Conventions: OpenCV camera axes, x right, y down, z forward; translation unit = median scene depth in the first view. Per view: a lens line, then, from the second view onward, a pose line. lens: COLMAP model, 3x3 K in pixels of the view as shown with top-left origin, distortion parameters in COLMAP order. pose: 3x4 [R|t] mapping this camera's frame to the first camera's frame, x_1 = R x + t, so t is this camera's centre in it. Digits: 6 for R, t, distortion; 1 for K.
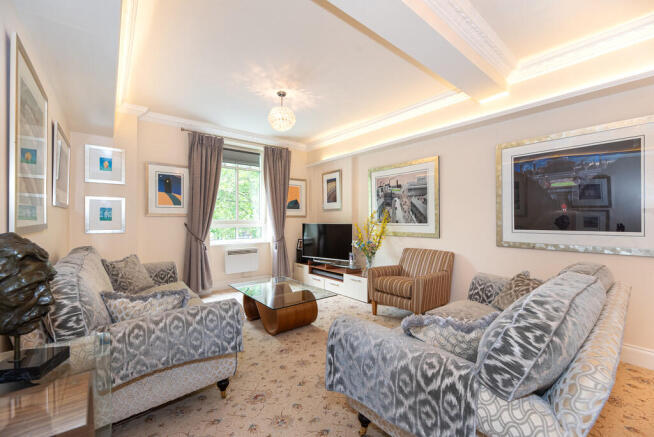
lens RADIAL K [[265.4, 0, 323.4], [0, 265.4, 220.9], [0, 0, 1]] dist [0.000671, 0.000327]
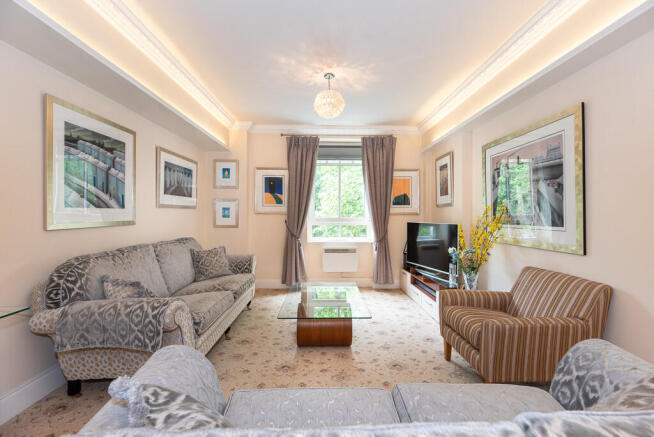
lens RADIAL K [[274.8, 0, 337.7], [0, 274.8, 216.0], [0, 0, 1]] dist [0.001830, 0.000374]
pose [[0.800001, 0.004826, -0.599979, 0.310880], [-0.006941, 0.999975, -0.001211, -0.008838], [0.599958, 0.005133, 0.800015, 0.213562]]
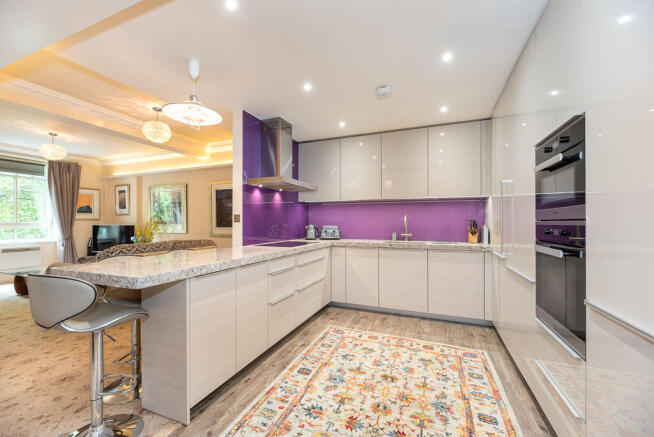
lens RADIAL K [[265.4, 0, 323.4], [0, 265.4, 220.9], [0, 0, 1]] dist [0.000671, 0.000327]
pose [[0.881575, 0.004521, 0.472022, 0.335770], [-0.000763, 0.999966, -0.008153, -0.001095], [-0.472043, 0.006827, 0.881549, -0.701916]]
